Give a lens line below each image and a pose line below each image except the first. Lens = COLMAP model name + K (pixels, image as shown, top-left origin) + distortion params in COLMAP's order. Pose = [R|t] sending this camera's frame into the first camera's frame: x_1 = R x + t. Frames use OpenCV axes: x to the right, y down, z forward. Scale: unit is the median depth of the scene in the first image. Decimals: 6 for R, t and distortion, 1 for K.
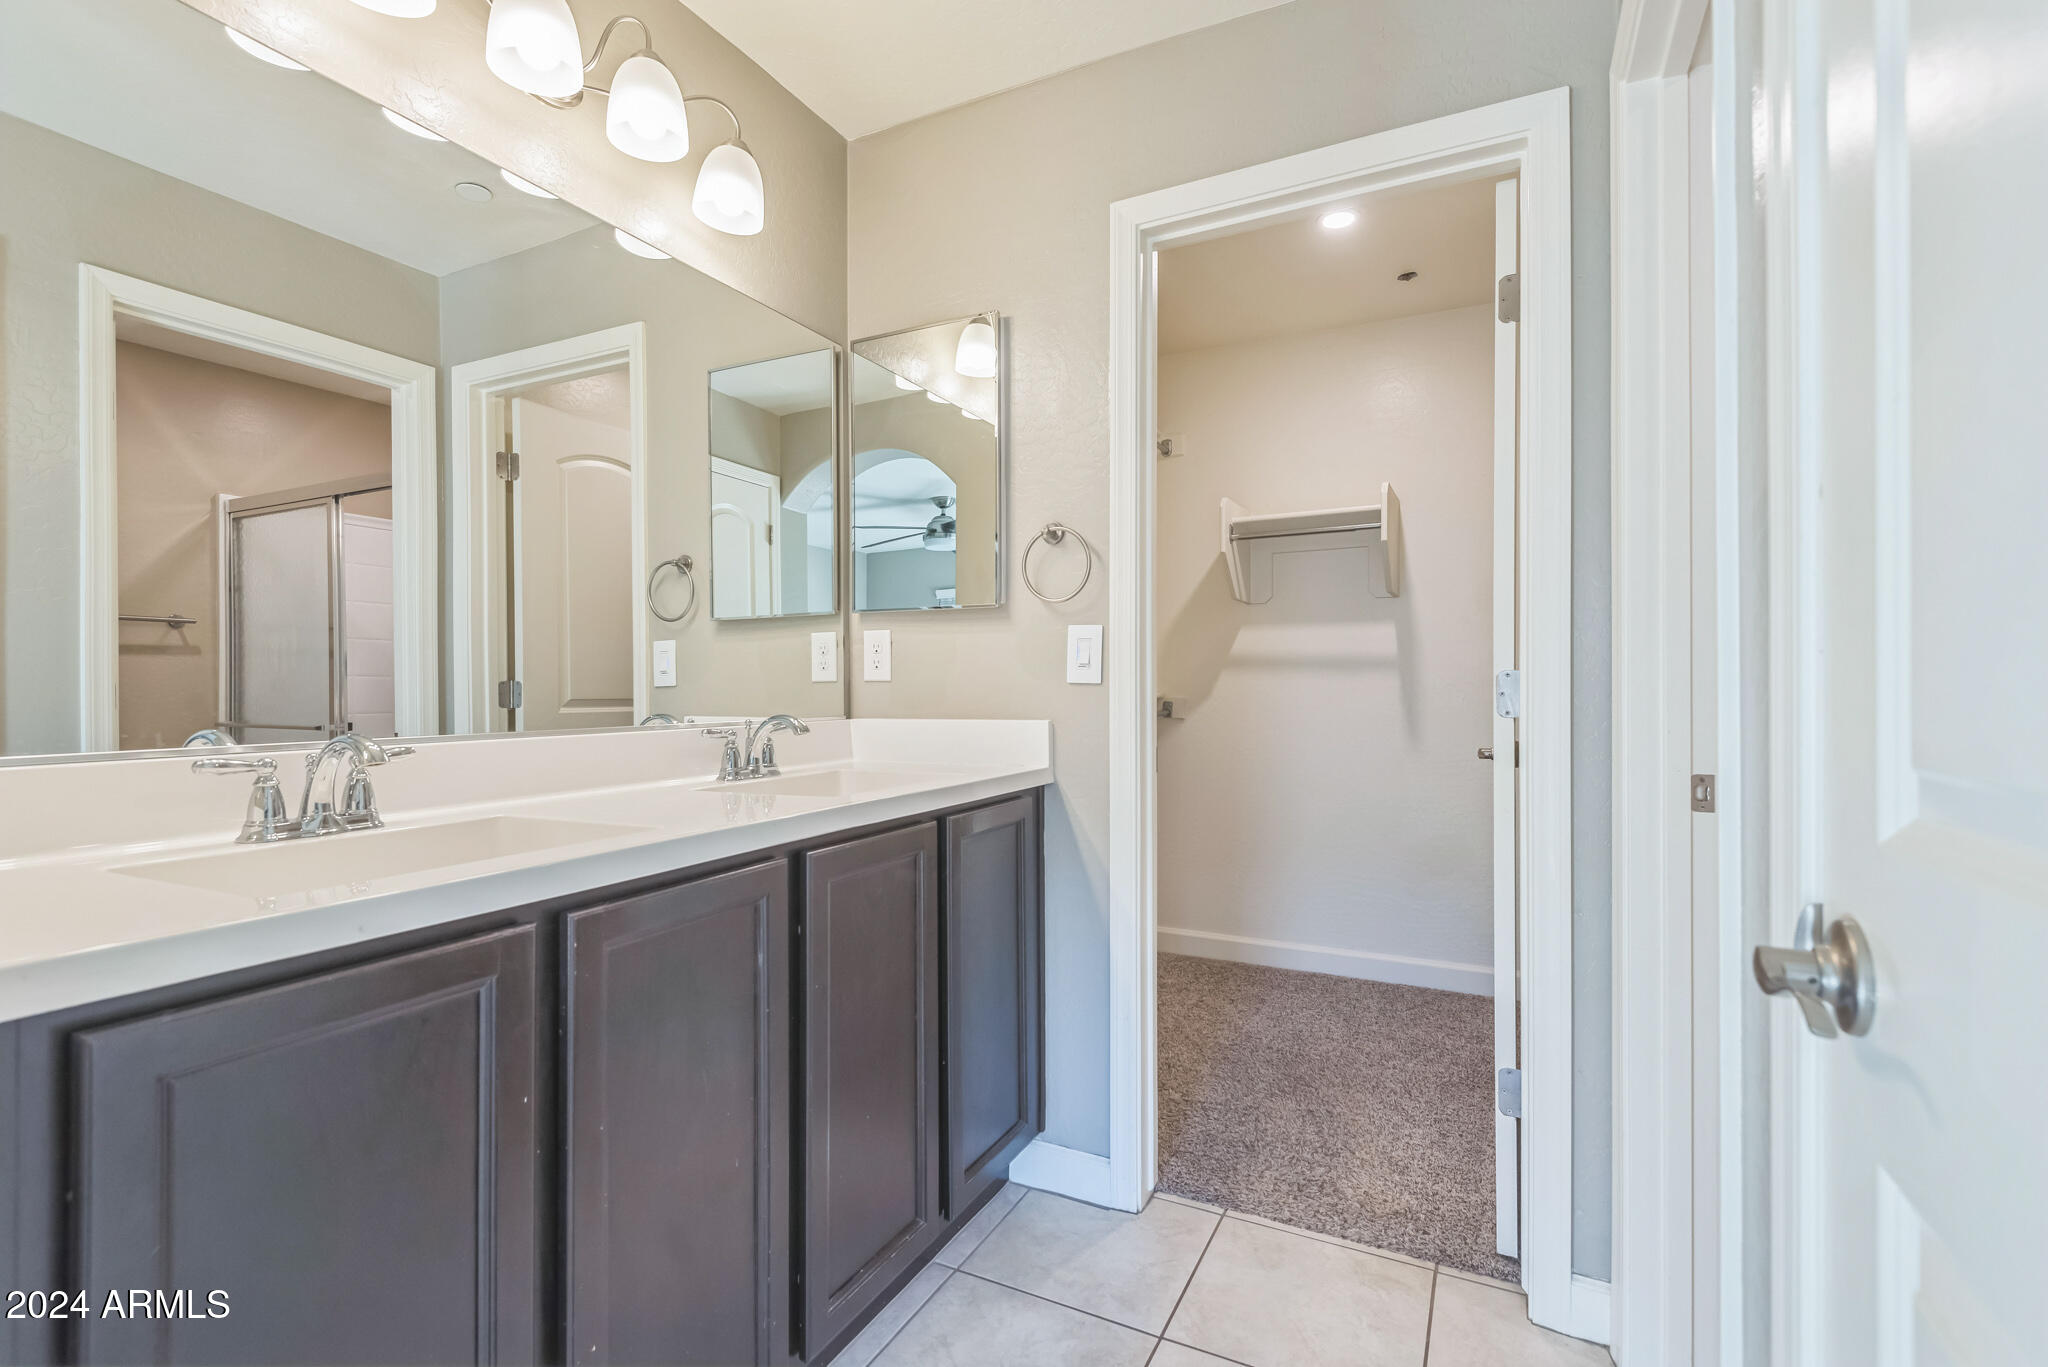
lens RADIAL K [[930.3, 0, 1024.0], [0, 930.3, 683.5], [0, 0, 1]] dist [0.015288, -0.012157]
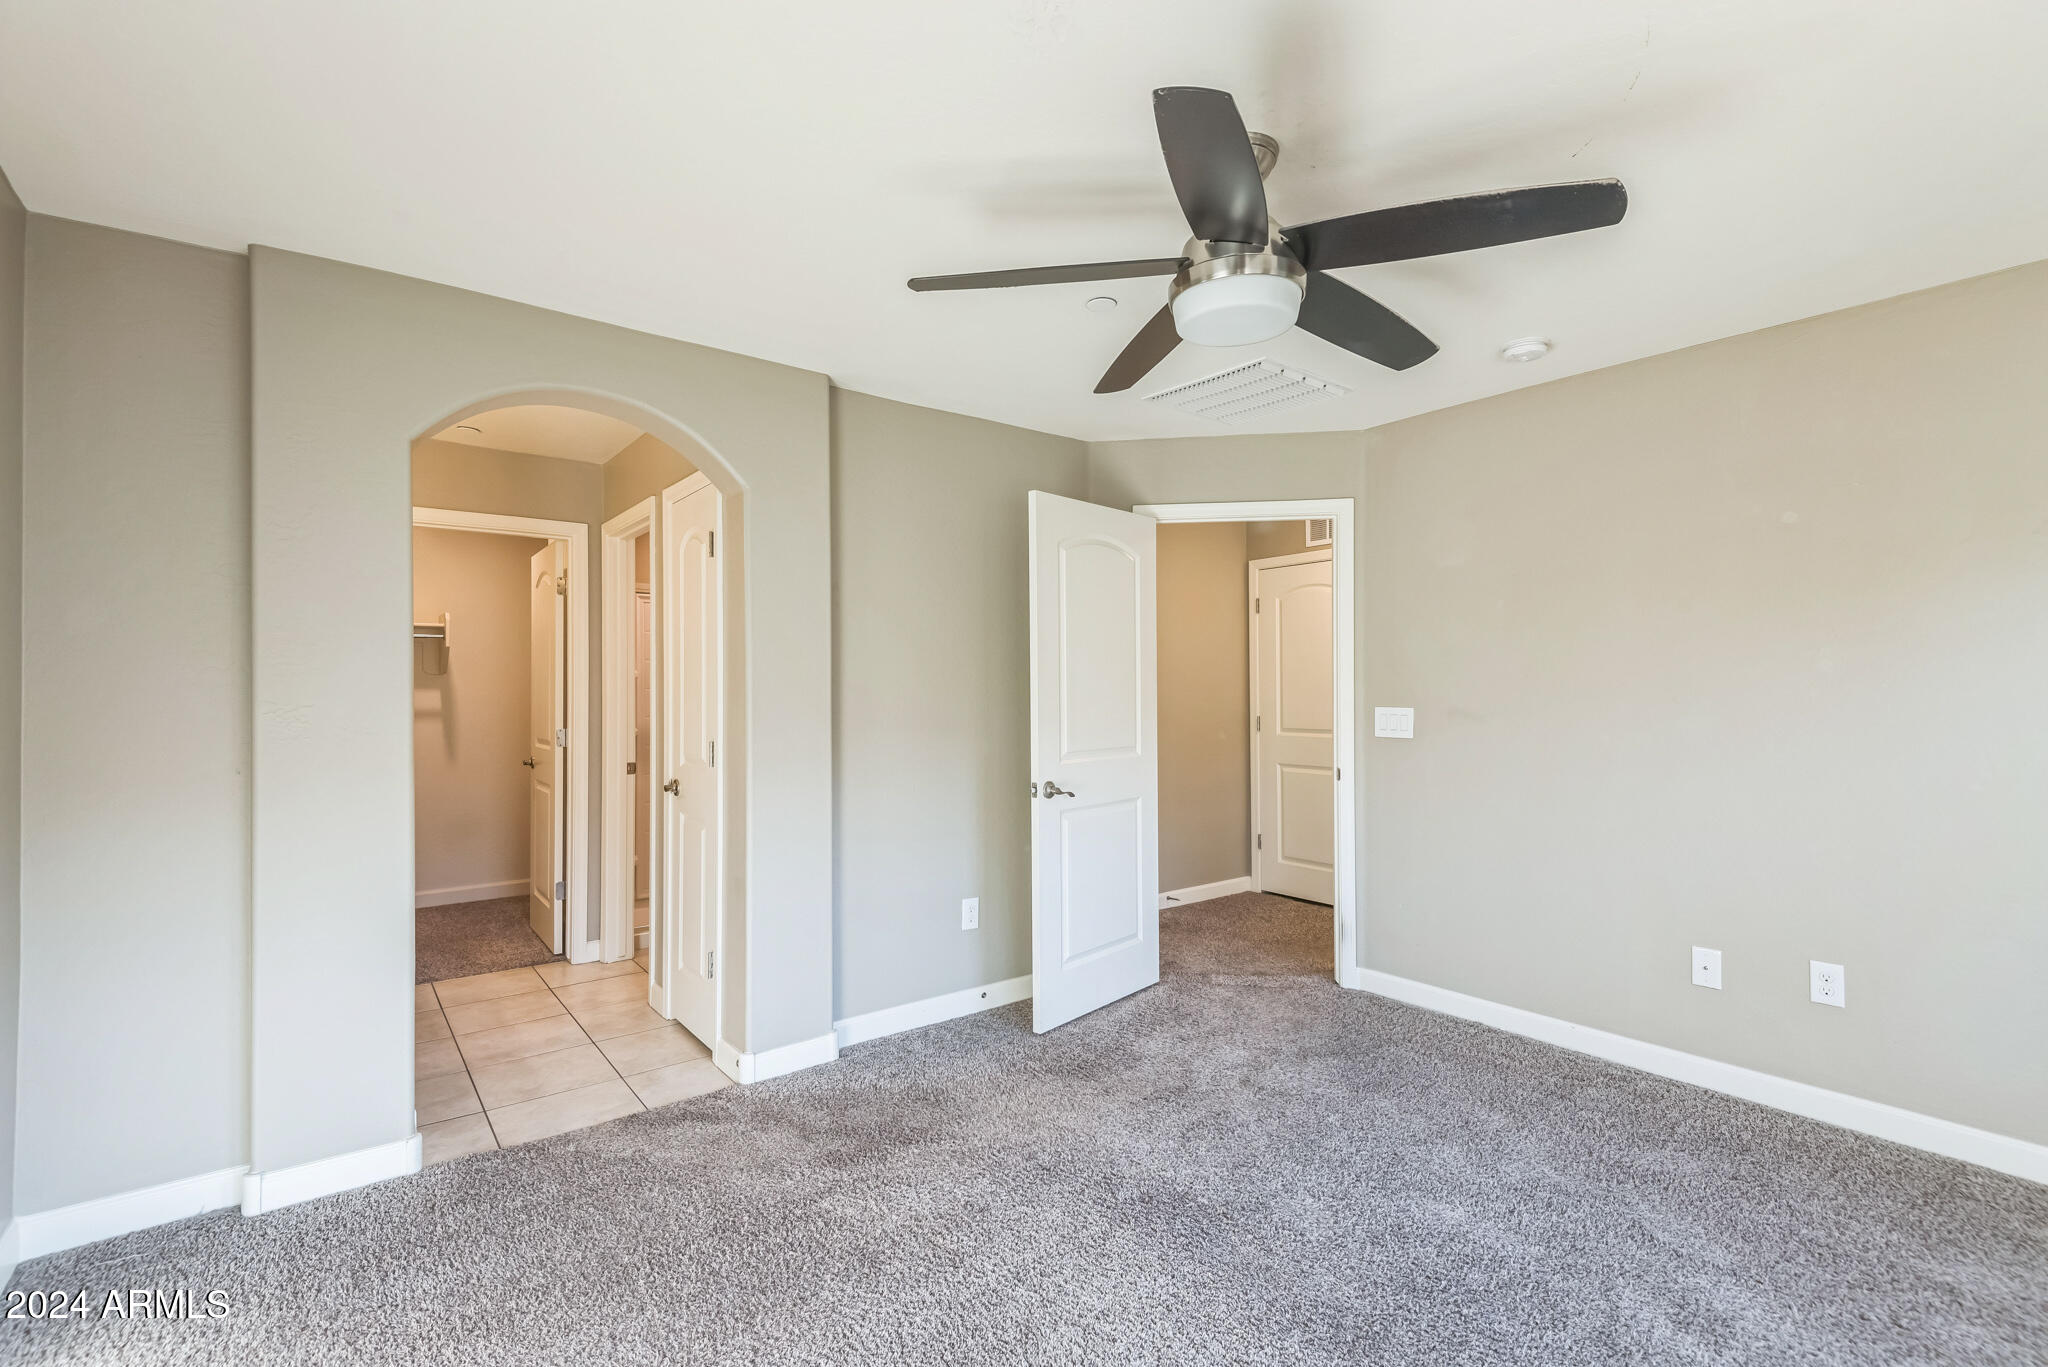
lens RADIAL K [[930.3, 0, 1024.0], [0, 930.3, 683.5], [0, 0, 1]] dist [0.015288, -0.012157]
pose [[0.434336, 0.007983, 0.900716, -0.972767], [0.000866, 0.999957, -0.009280, -0.088314], [-0.900750, 0.004811, 0.434310, -0.995410]]
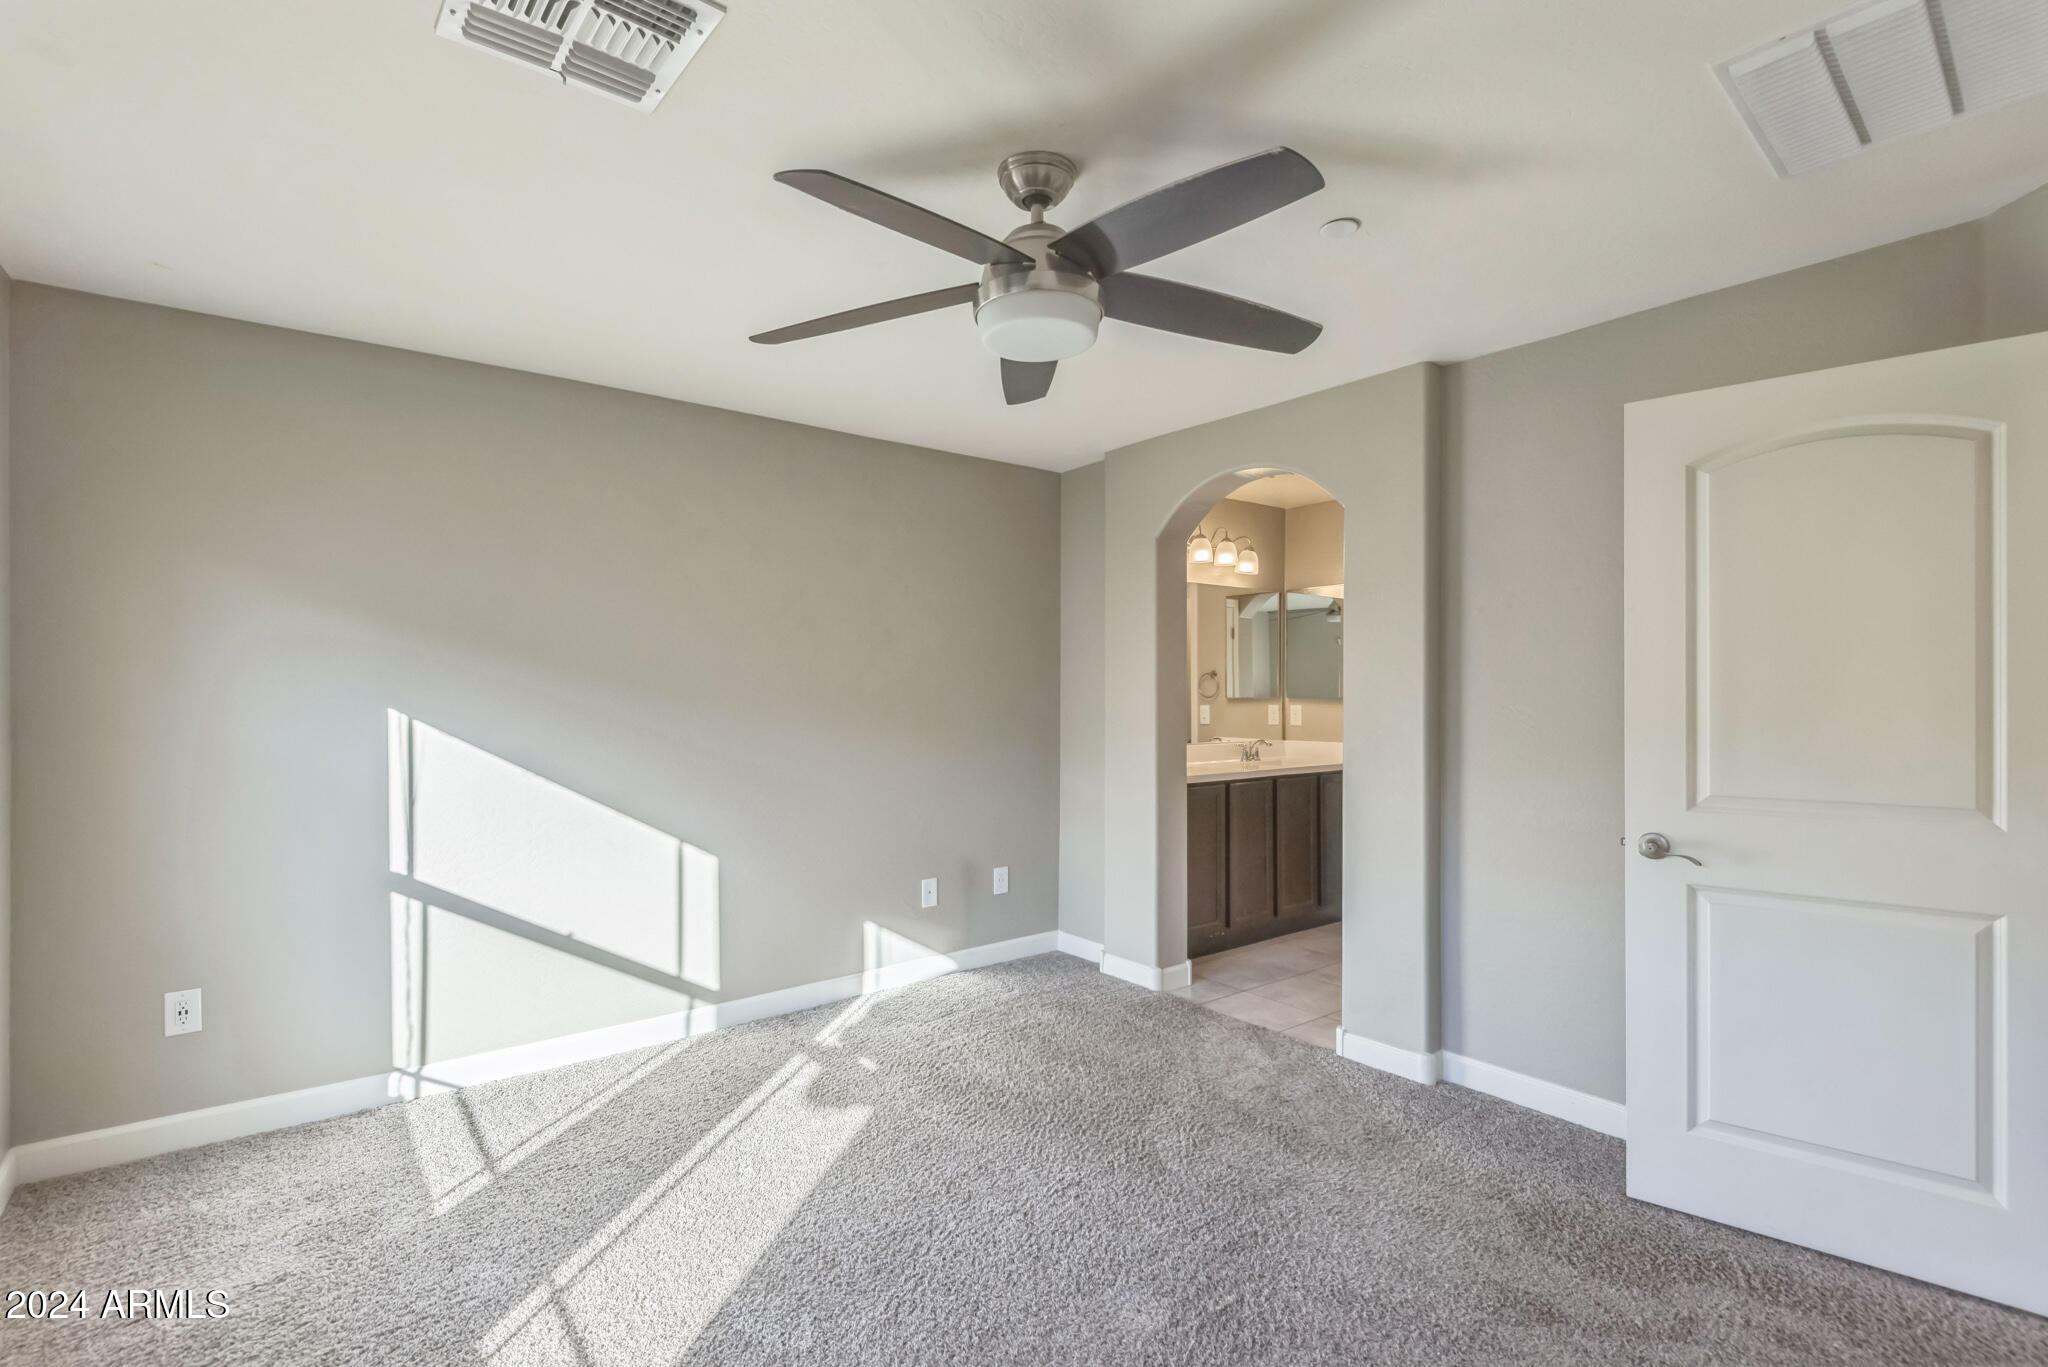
lens RADIAL K [[930.3, 0, 1024.0], [0, 930.3, 683.5], [0, 0, 1]] dist [0.015288, -0.012157]
pose [[0.907231, 0.000859, -0.420631, 0.233218], [-0.004864, 0.999952, -0.008449, -0.091479], [0.420604, 0.009711, 0.907192, -1.589839]]
